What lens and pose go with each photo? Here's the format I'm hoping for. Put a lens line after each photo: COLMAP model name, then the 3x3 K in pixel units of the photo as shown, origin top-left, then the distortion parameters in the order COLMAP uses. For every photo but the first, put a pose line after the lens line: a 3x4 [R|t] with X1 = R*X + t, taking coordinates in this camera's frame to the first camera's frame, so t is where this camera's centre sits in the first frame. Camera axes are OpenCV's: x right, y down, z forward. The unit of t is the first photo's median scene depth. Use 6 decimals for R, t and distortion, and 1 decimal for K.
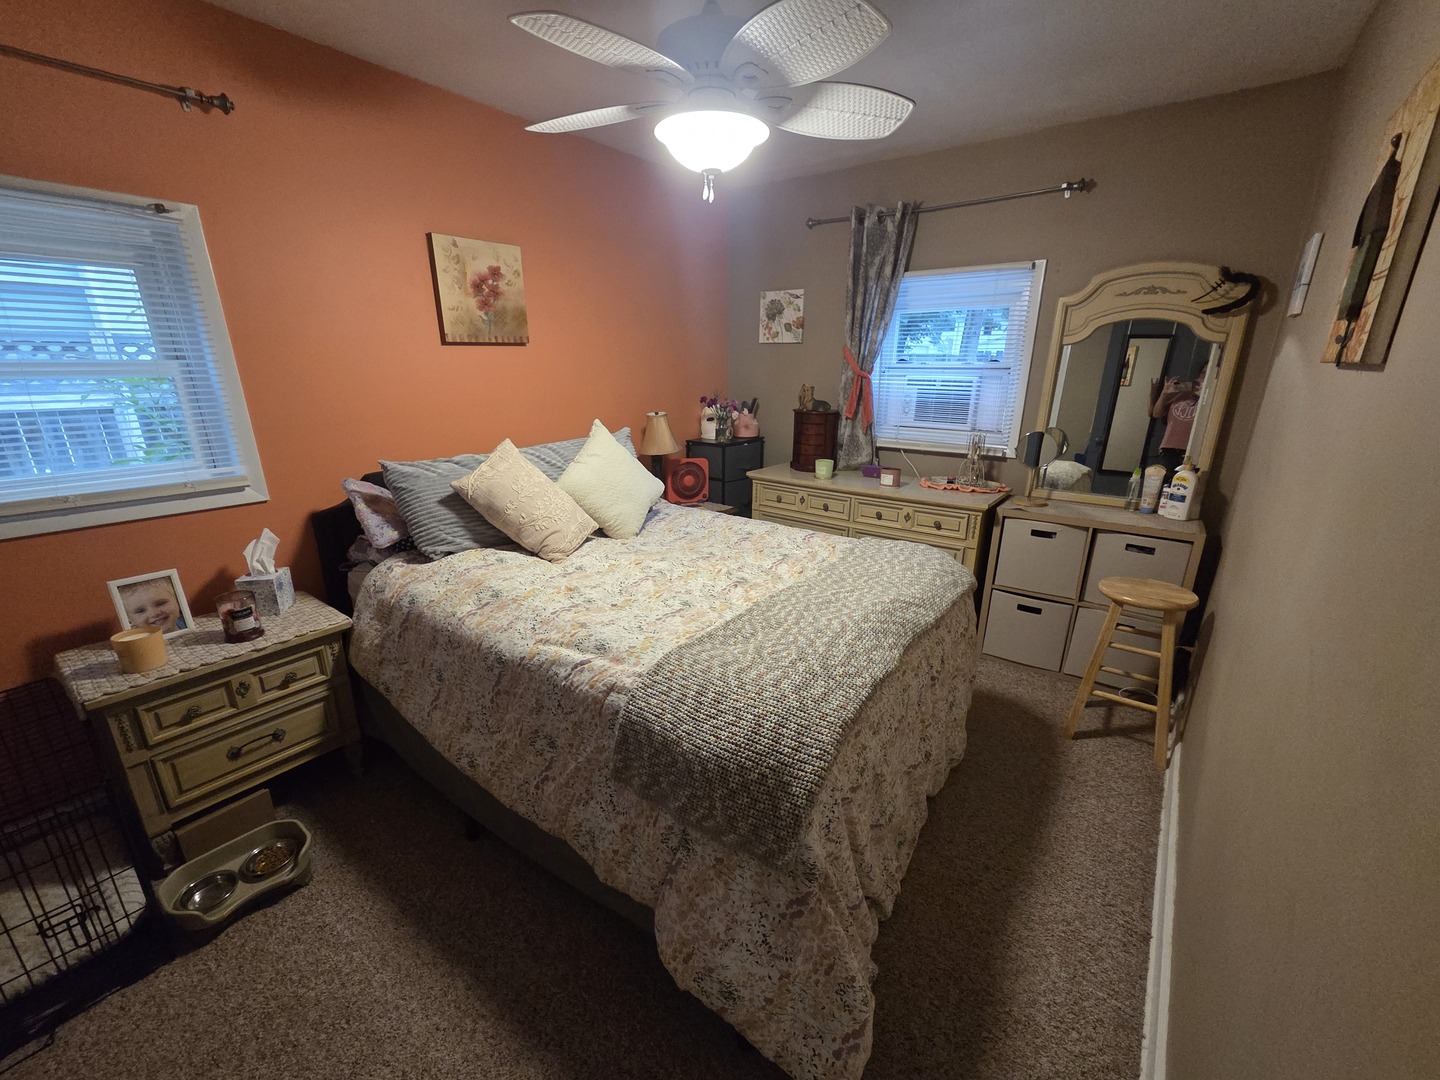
lens RADIAL K [[586.9, 0, 711.2], [0, 586.9, 544.1], [0, 0, 1]] dist [0.003309, 0.000045]
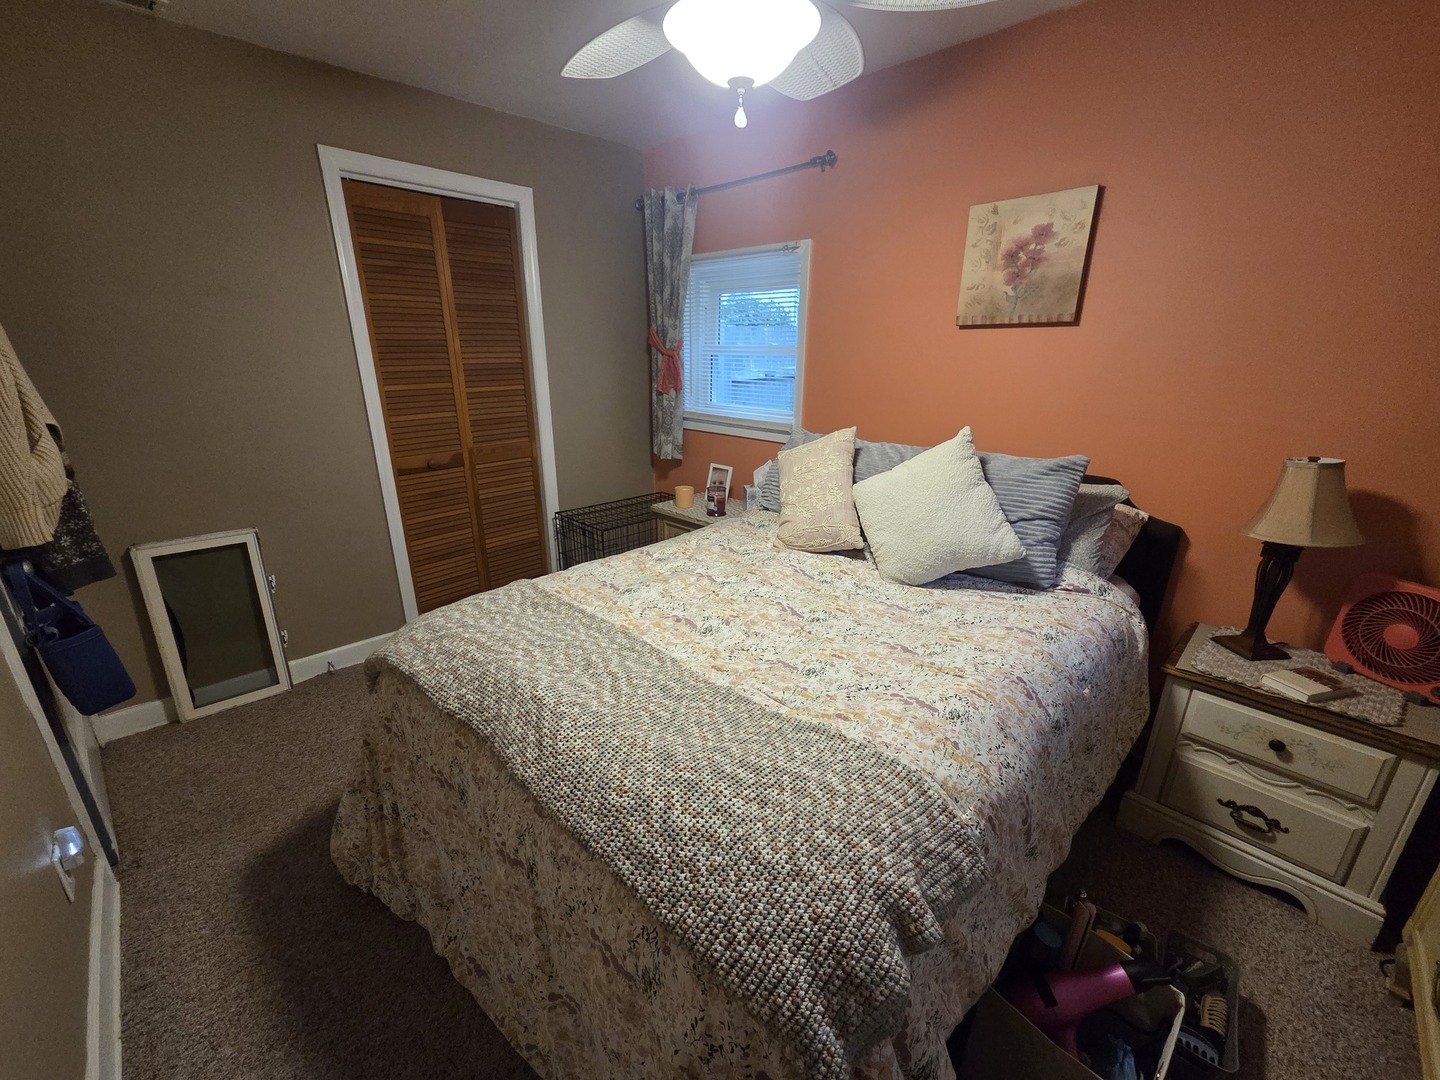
lens RADIAL K [[586.9, 0, 710.9], [0, 586.9, 542.0], [0, 0, 1]] dist [0.003309, 0.000045]
pose [[-0.112148, 0.313770, -0.942853, 0.565626], [-0.301095, 0.893502, 0.333161, -0.229017], [0.946977, 0.321252, -0.005730, 0.740718]]
